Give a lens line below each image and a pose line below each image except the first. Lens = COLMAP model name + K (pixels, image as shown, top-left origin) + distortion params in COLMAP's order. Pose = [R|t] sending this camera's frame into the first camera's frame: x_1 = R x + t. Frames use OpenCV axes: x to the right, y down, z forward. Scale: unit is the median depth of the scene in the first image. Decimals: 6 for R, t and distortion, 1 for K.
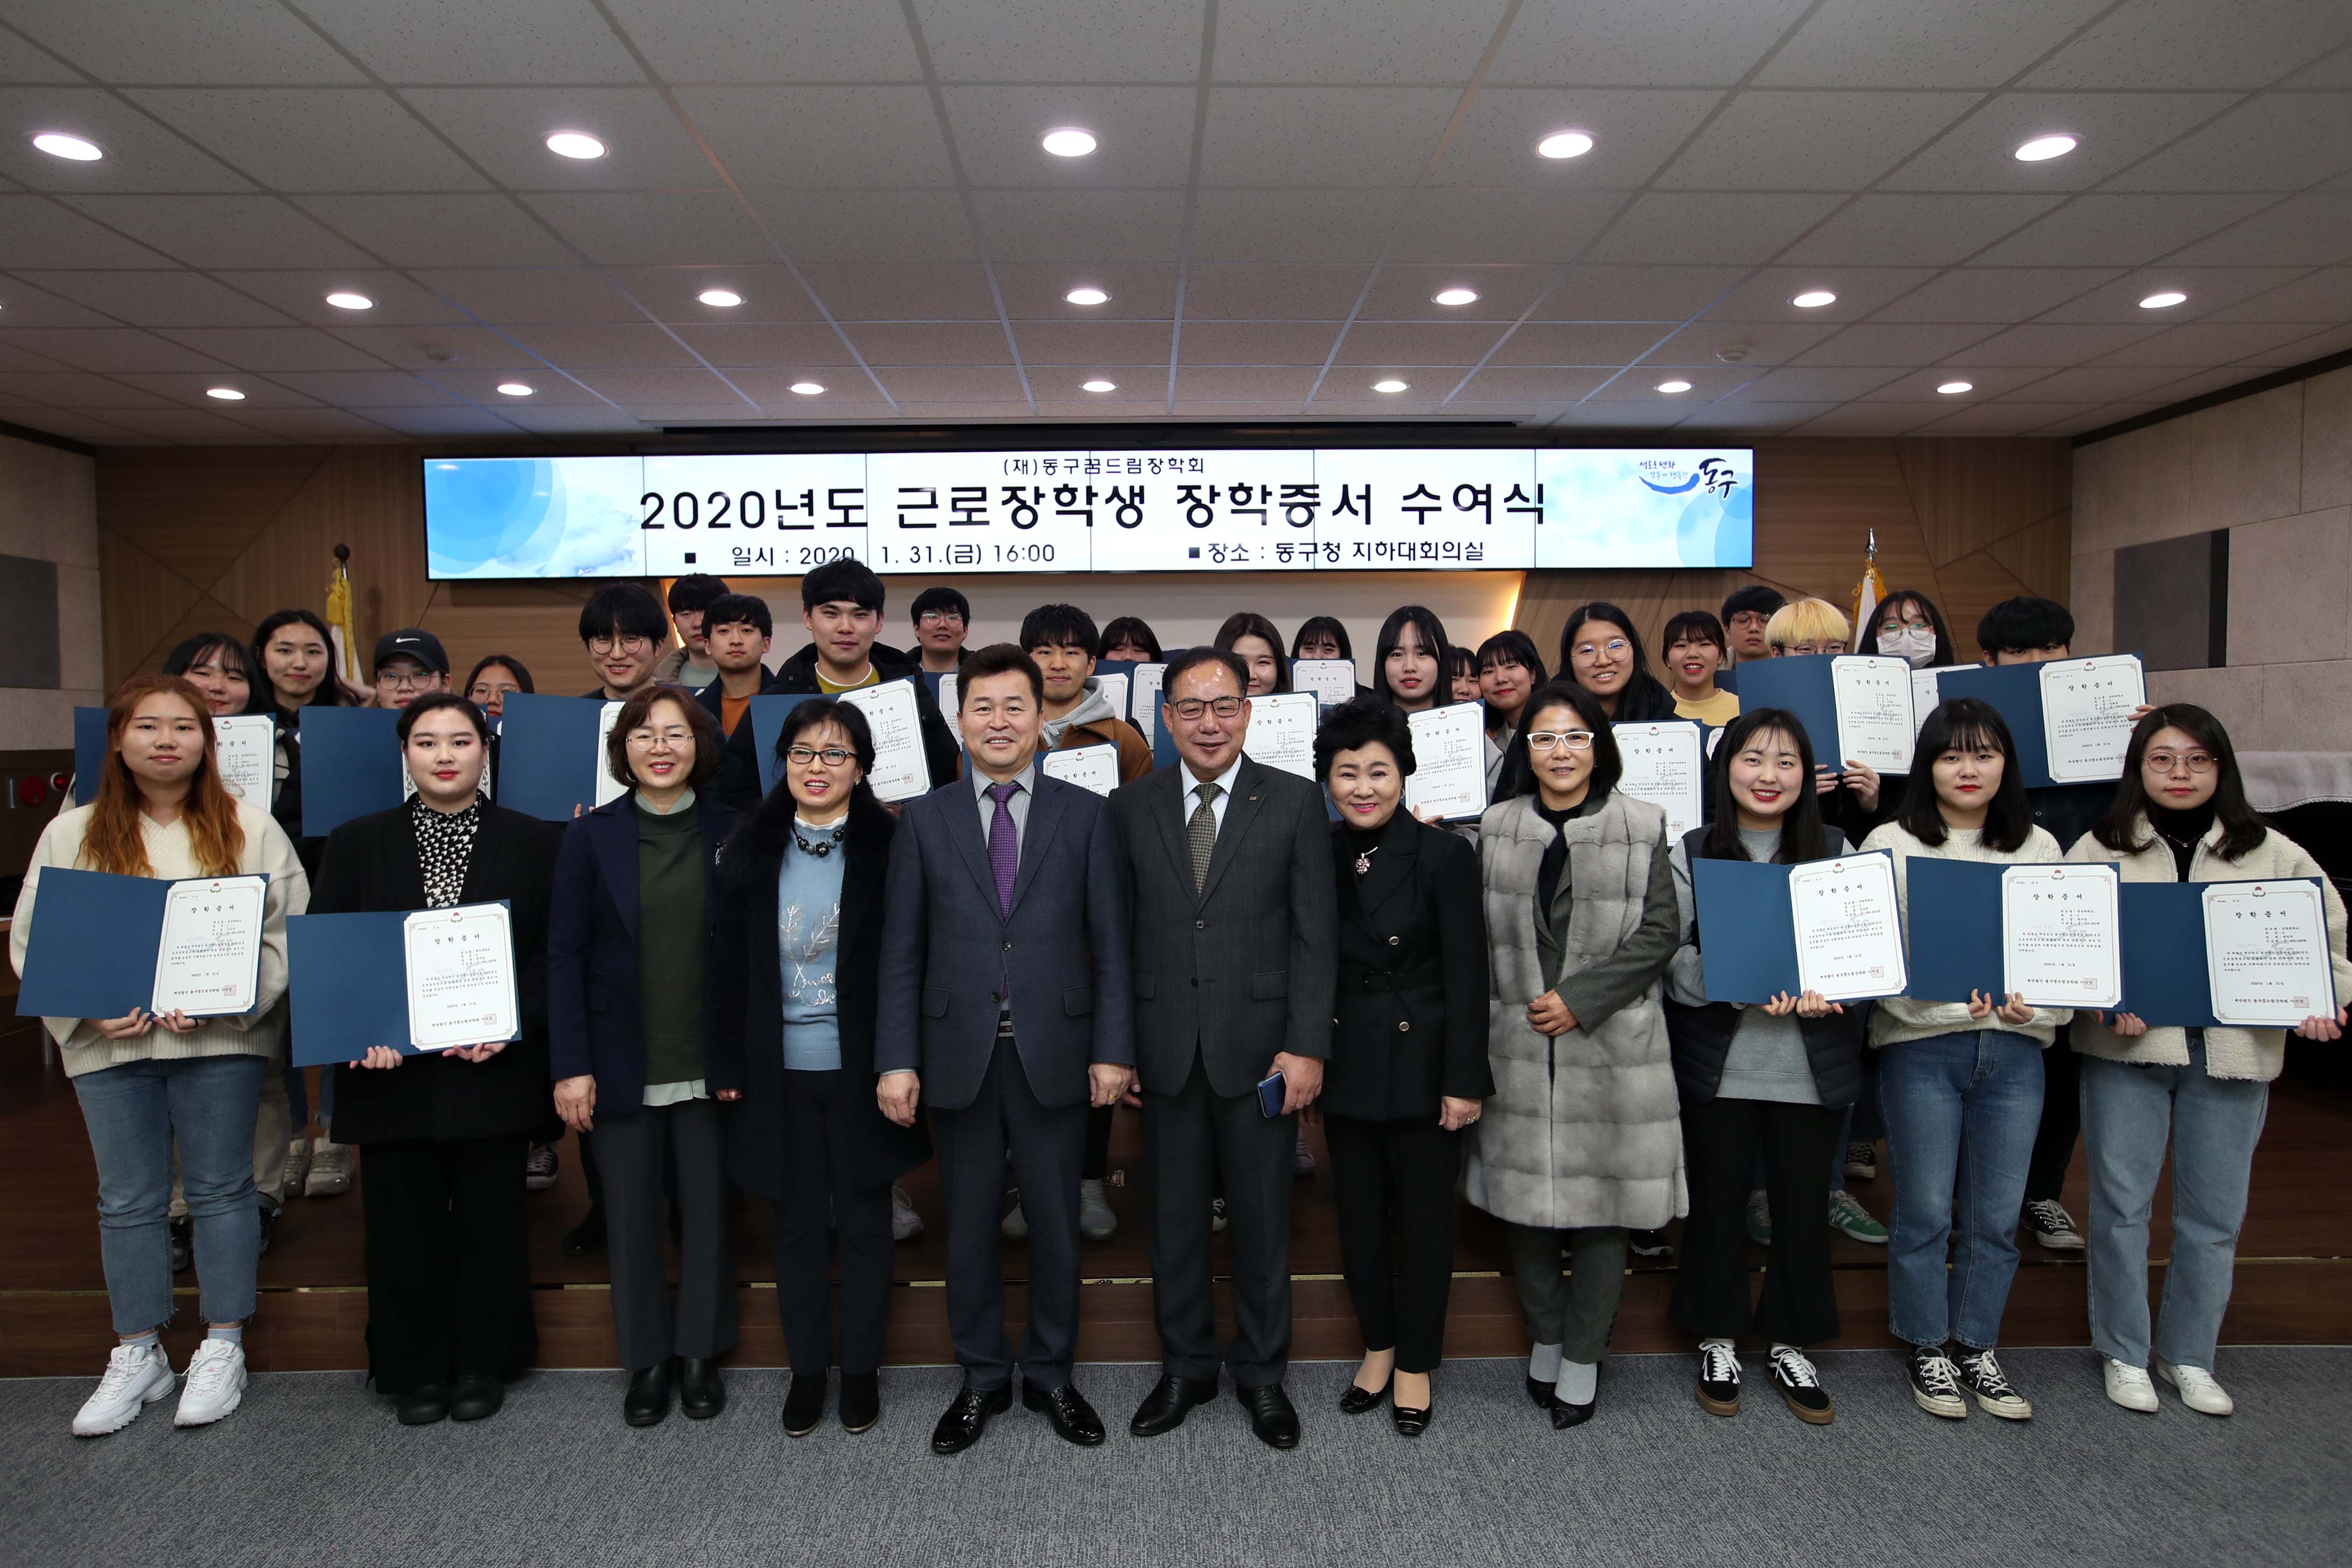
lens RADIAL K [[1410.2, 0, 1154.2], [0, 1410.2, 791.5], [0, 0, 1]] dist [-0.063080, 0.060074]
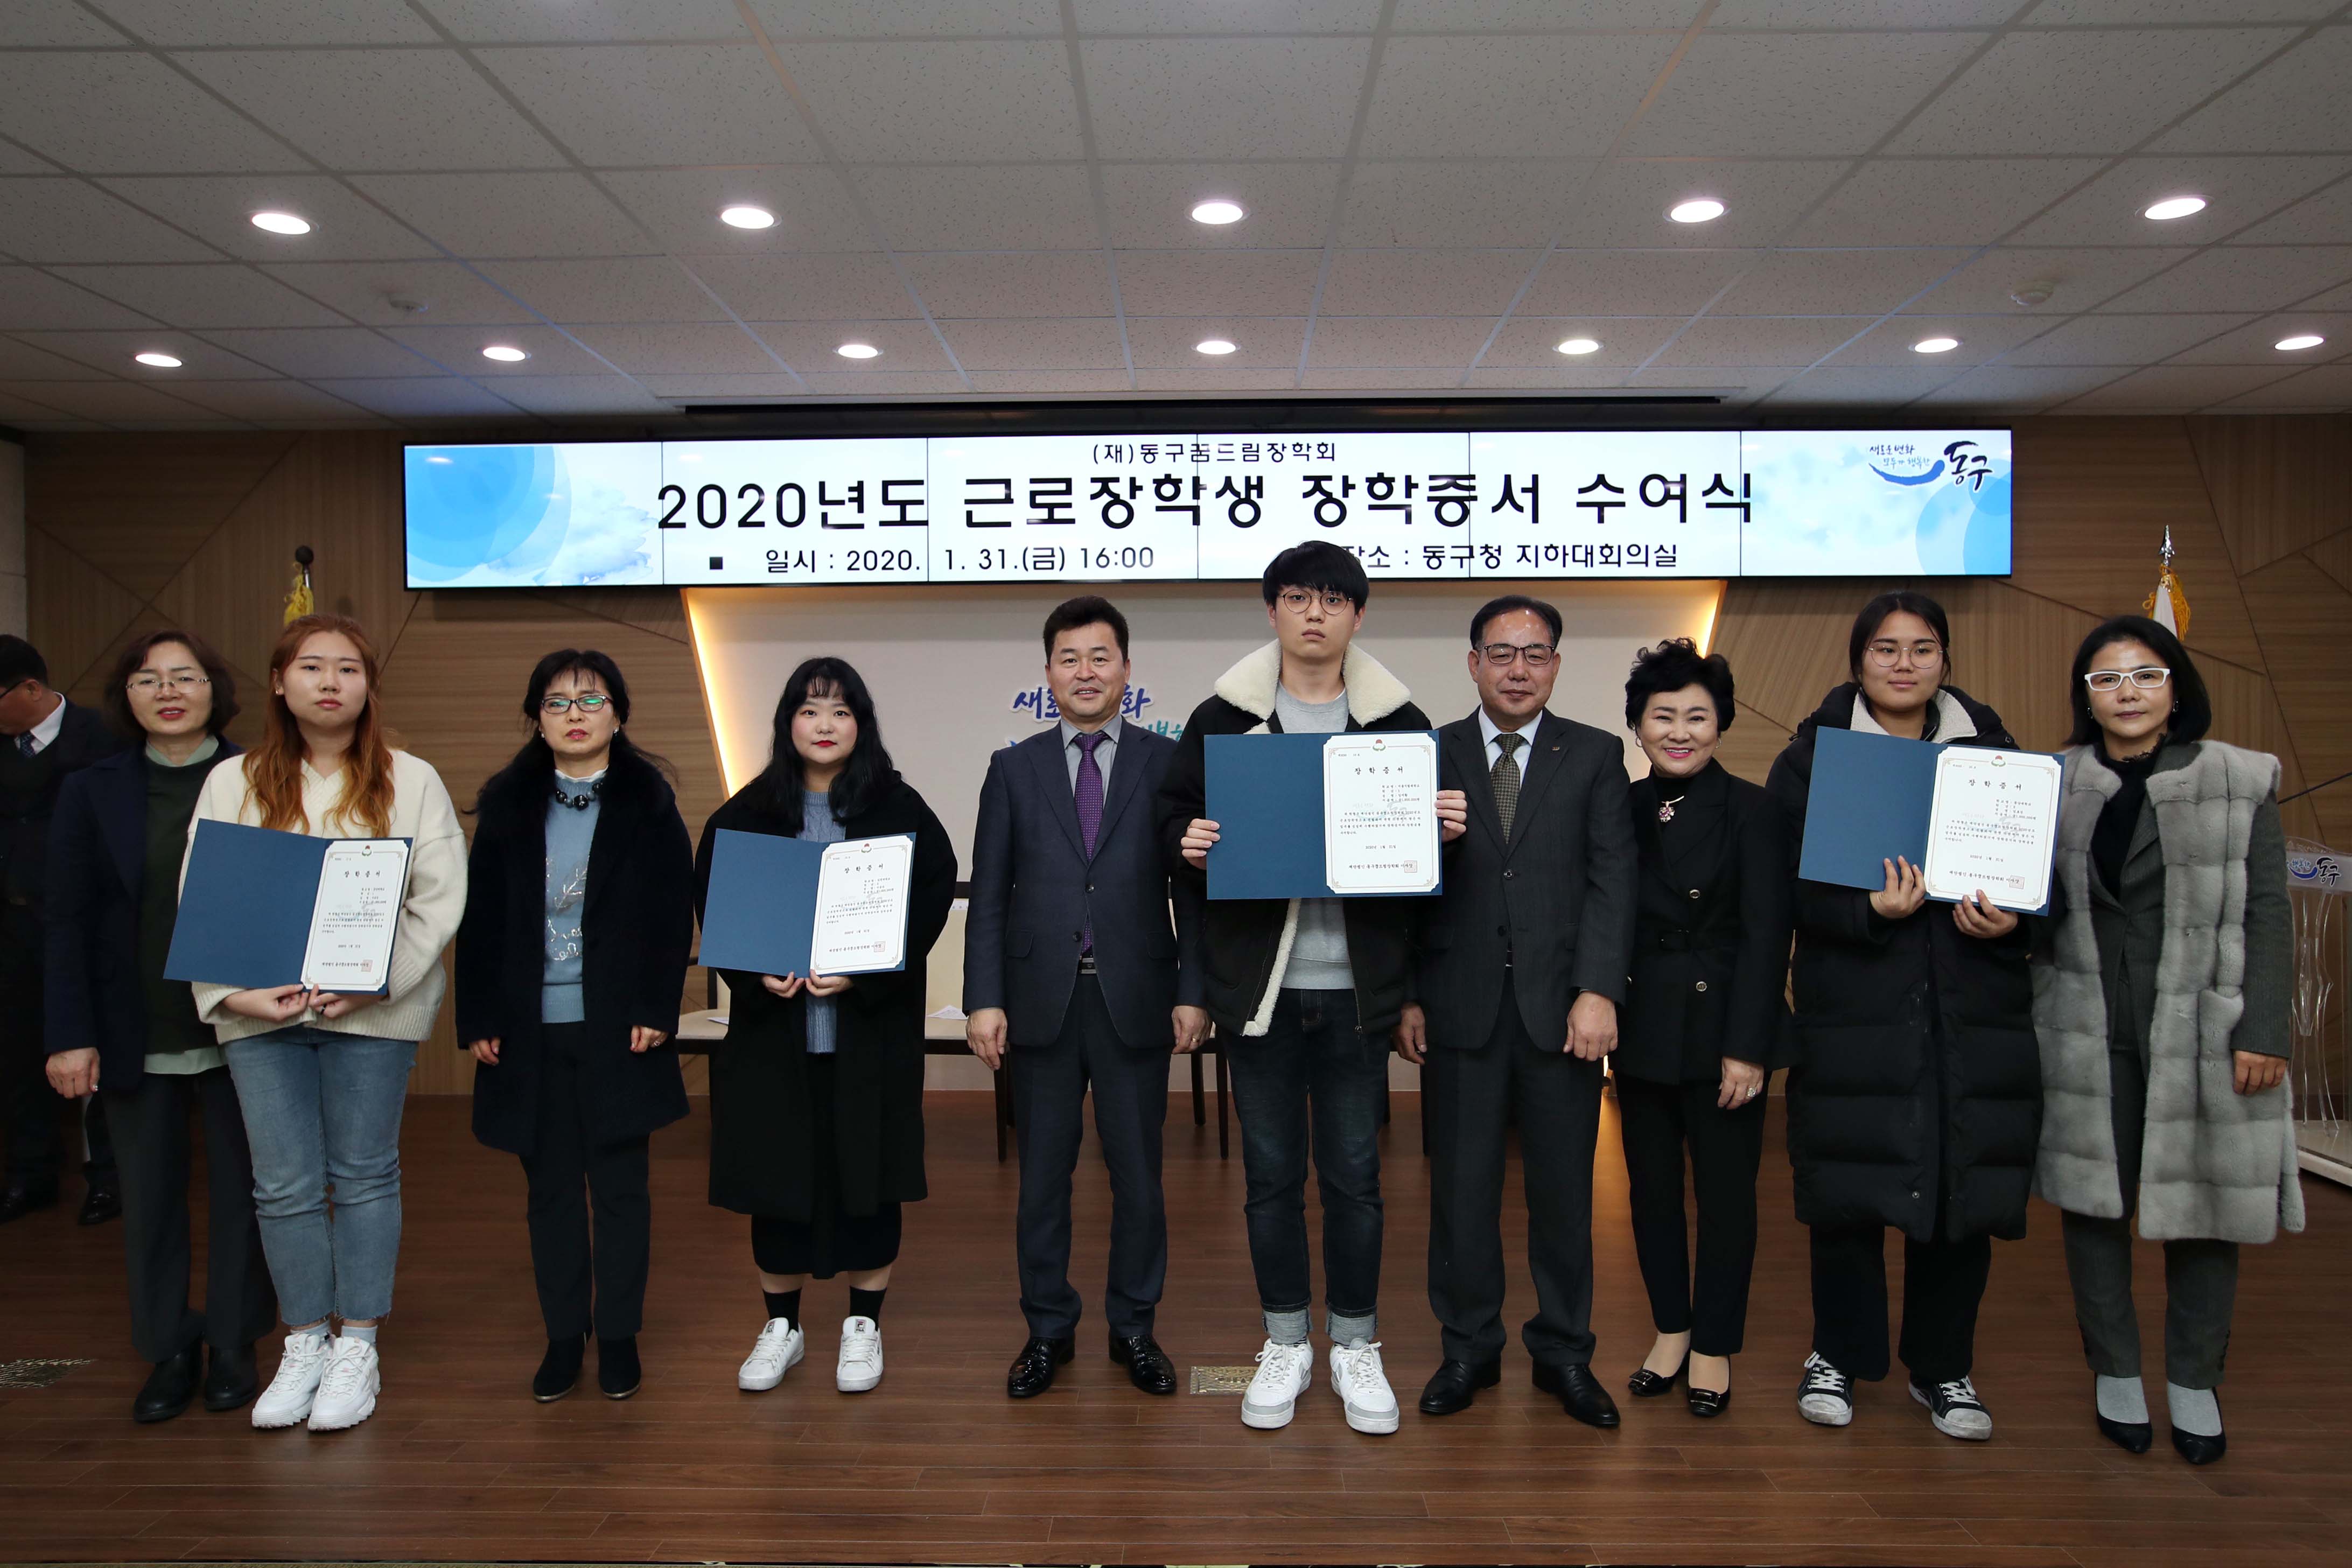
lens RADIAL K [[1476.3, 0, 1175.4], [0, 1476.3, 793.5], [0, 0, 1]] dist [-0.057827, 0.057012]
pose [[0.999405, 0.005069, -0.034106, -0.027933], [-0.006107, 0.999519, -0.030402, -0.004934], [0.033936, 0.030592, 0.998956, 0.141231]]
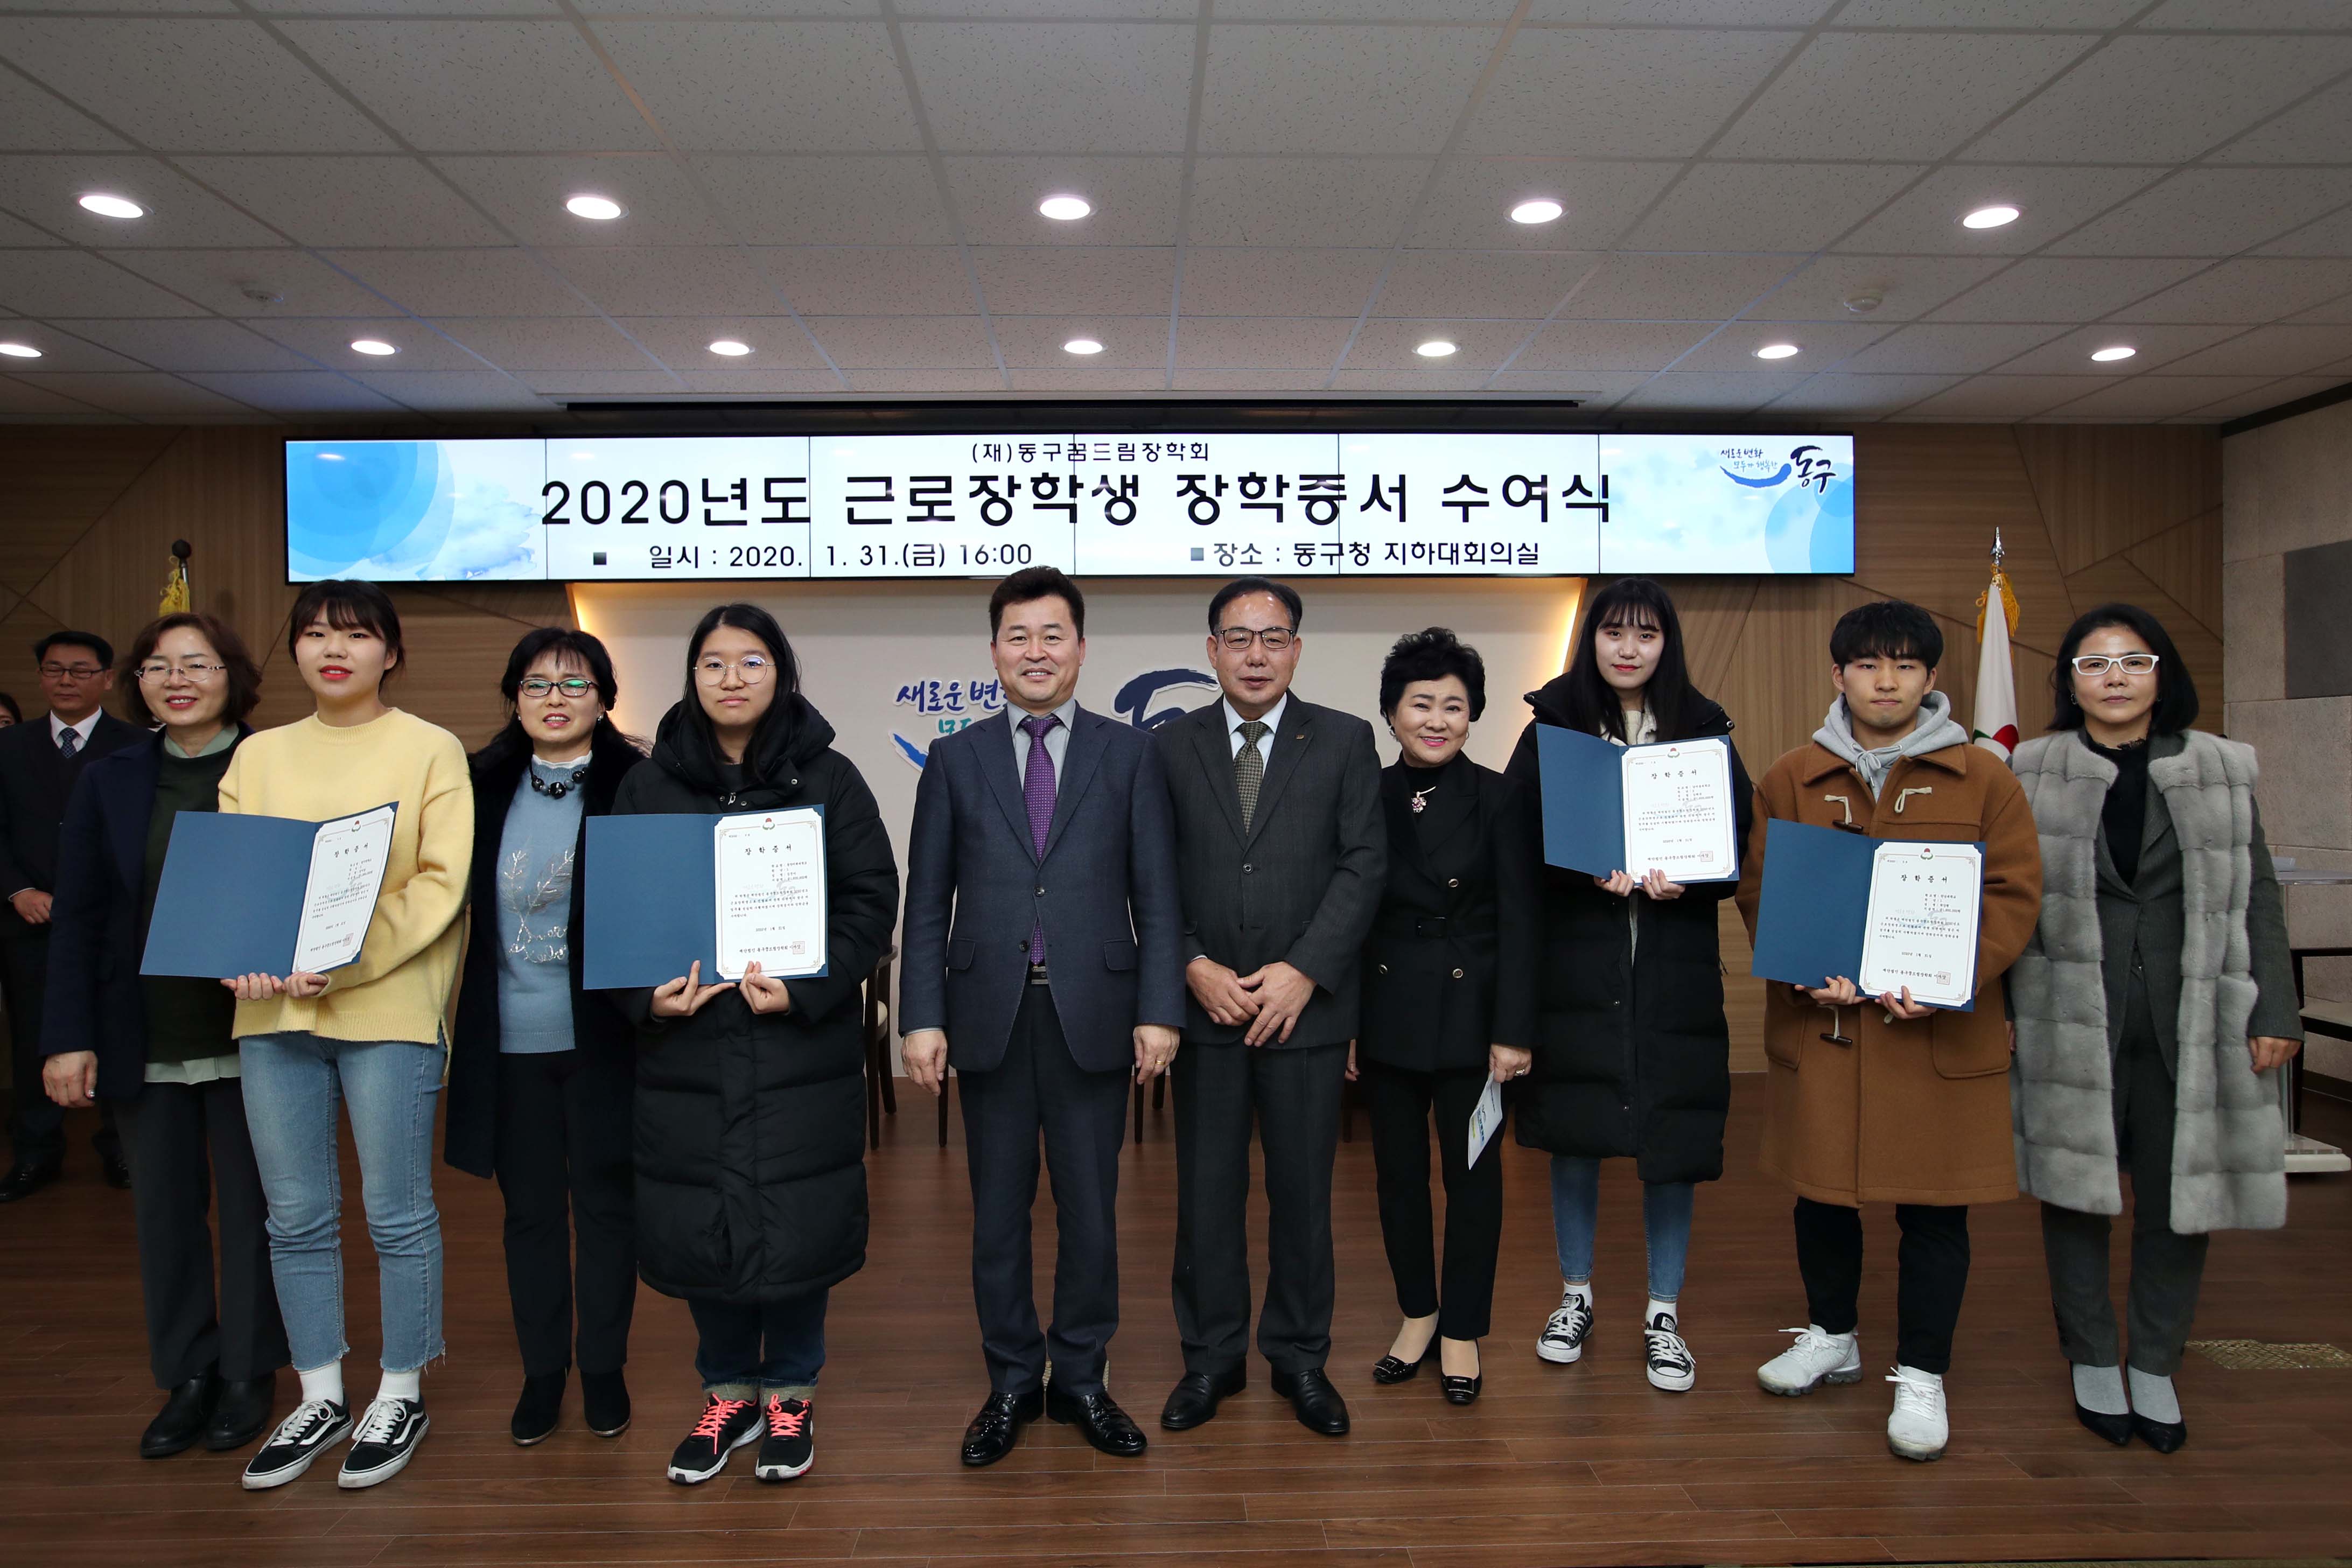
lens RADIAL K [[1397.7, 0, 1159.7], [0, 1397.7, 774.2], [0, 0, 1]] dist [-0.066057, 0.063453]
pose [[0.999978, 0.002302, 0.006276, 0.000927], [-0.002061, 0.999268, -0.038195, -0.005890], [-0.006359, 0.038181, 0.999251, 0.169394]]
